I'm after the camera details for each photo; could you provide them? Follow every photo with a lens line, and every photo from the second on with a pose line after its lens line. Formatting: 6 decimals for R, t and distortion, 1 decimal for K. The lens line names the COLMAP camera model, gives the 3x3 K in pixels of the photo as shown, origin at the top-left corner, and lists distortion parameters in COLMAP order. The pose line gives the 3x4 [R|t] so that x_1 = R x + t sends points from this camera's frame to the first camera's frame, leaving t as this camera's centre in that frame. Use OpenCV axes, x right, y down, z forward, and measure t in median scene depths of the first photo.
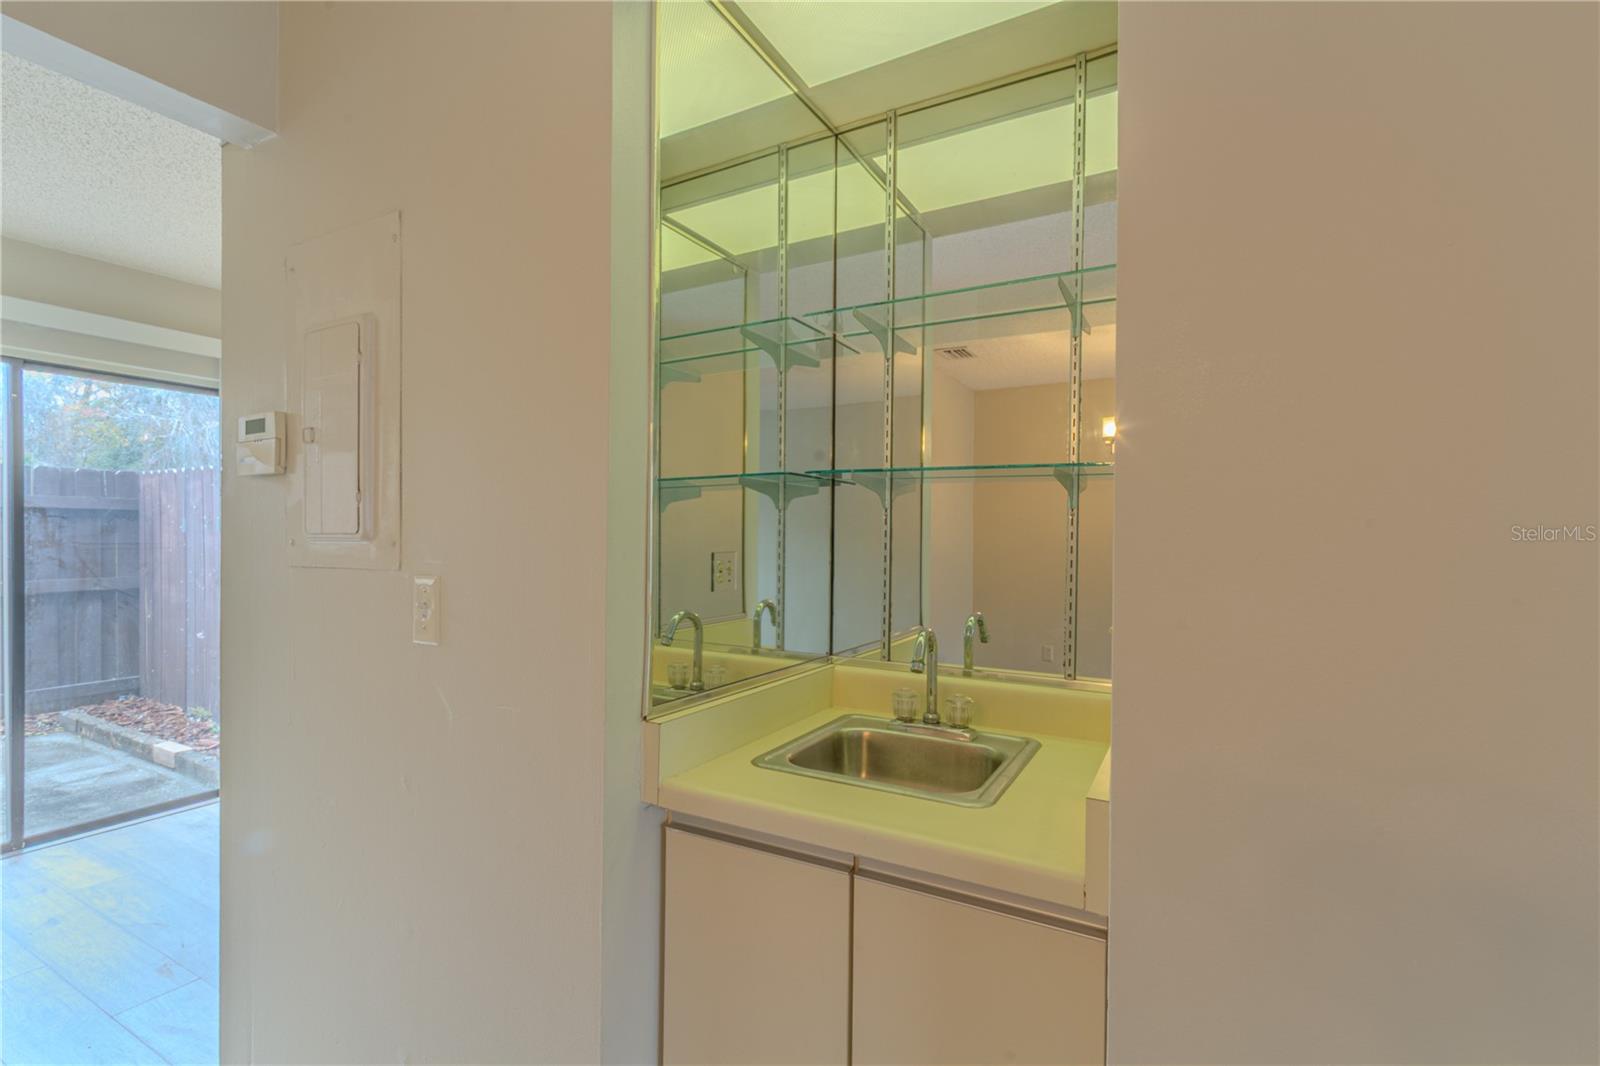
lens RADIAL K [[732.1, 0, 803.5], [0, 732.1, 535.3], [0, 0, 1]] dist [-0.001543, -0.000928]
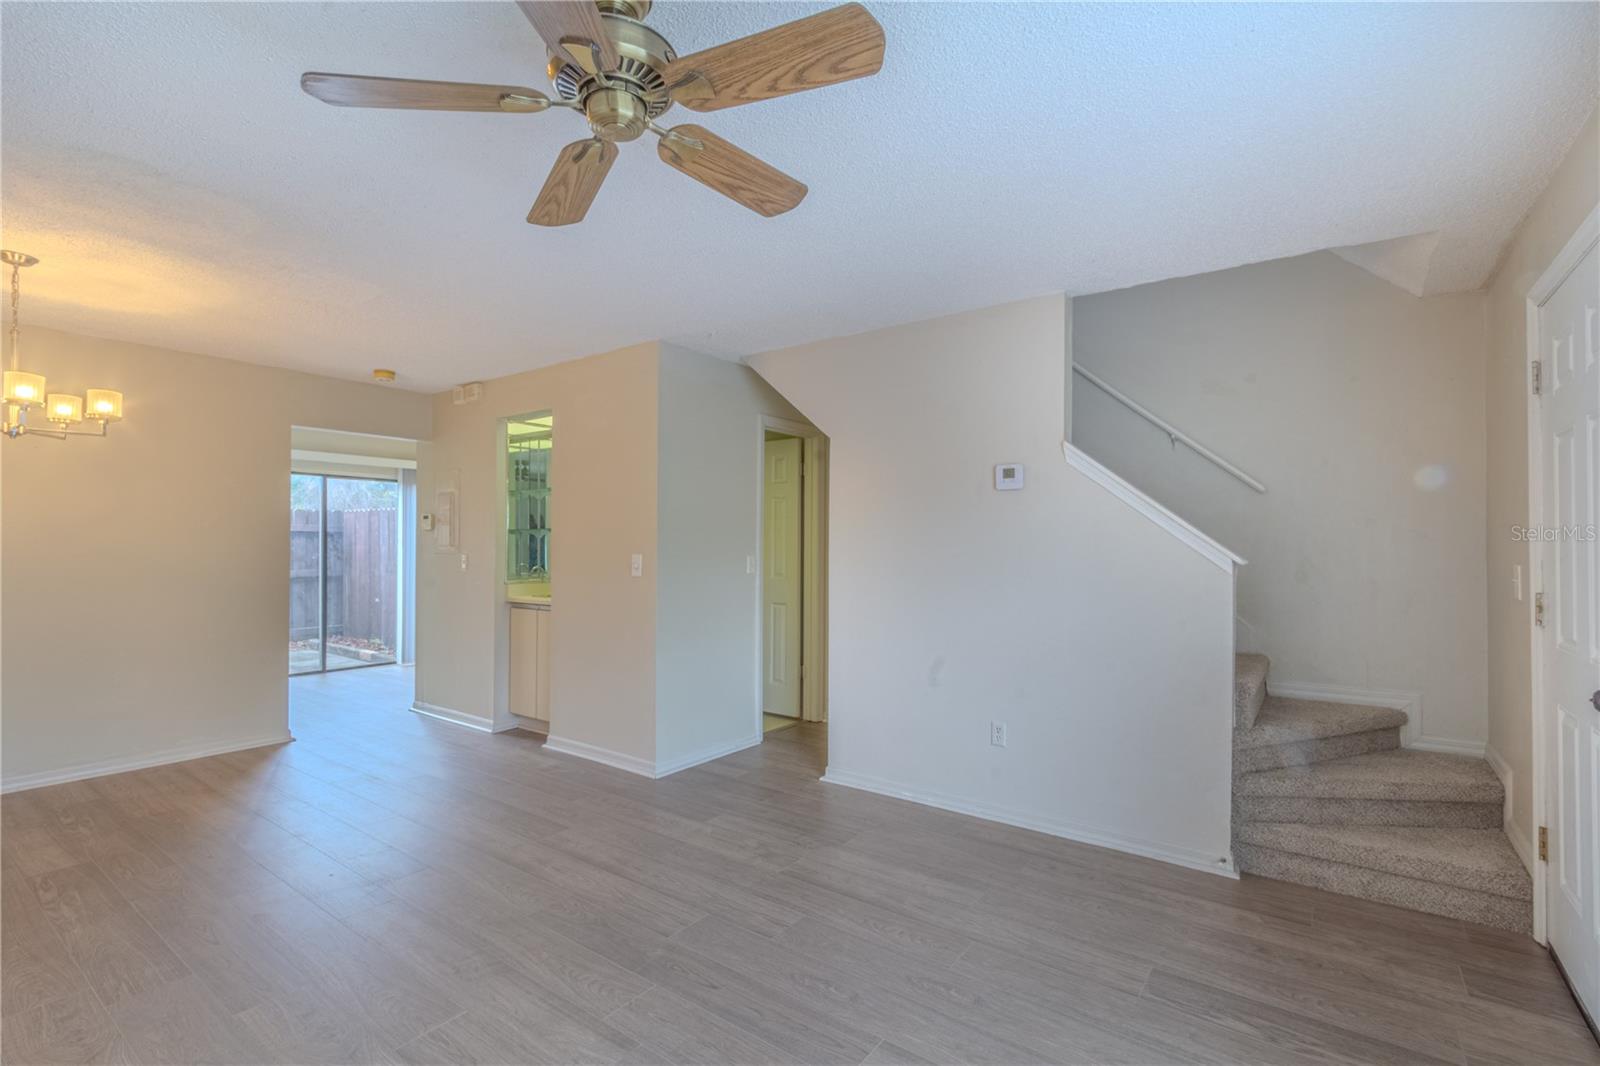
lens RADIAL K [[732.1, 0, 798.8], [0, 732.1, 536.5], [0, 0, 1]] dist [-0.001543, -0.000928]
pose [[0.992652, -0.003969, -0.120942, 0.555333], [0.002646, 0.999935, -0.011098, 0.000239], [0.120979, 0.010696, 0.992597, -0.861798]]
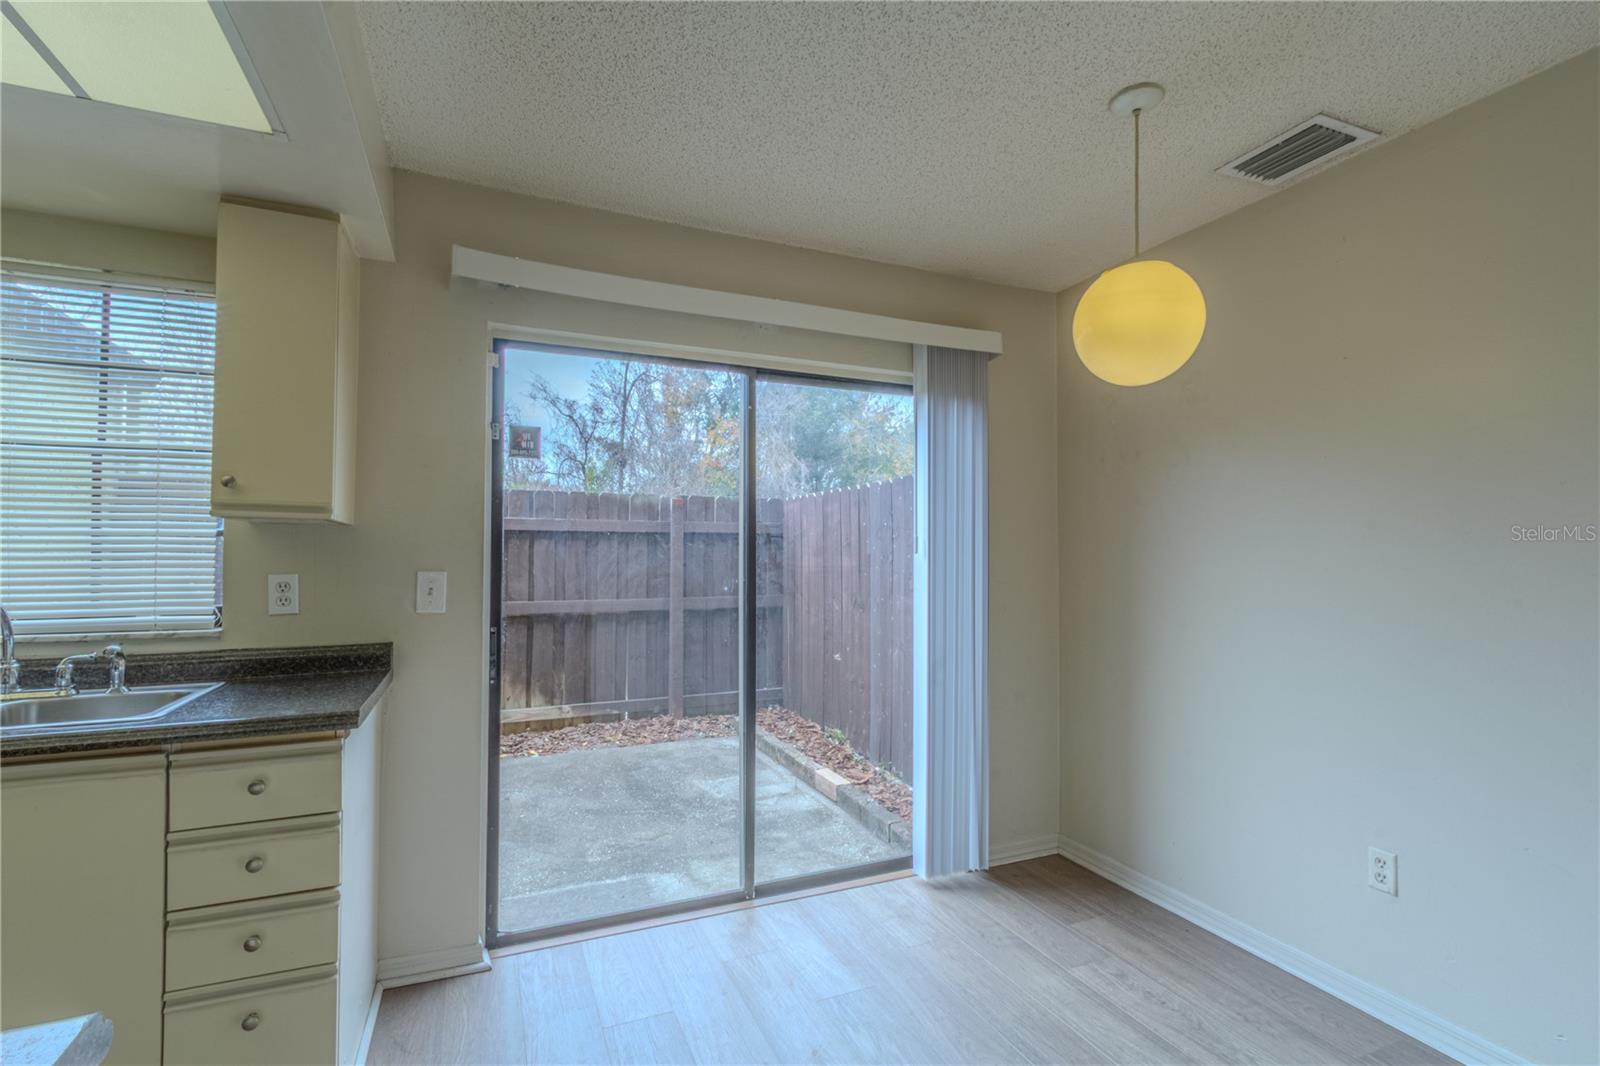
lens RADIAL K [[732.1, 0, 797.1], [0, 732.1, 536.6], [0, 0, 1]] dist [-0.001543, -0.000928]
pose [[0.797094, -0.014317, -0.603686, -0.319333], [-0.002306, 0.999639, -0.026752, -0.001408], [0.603851, 0.022716, 0.796773, 0.199271]]
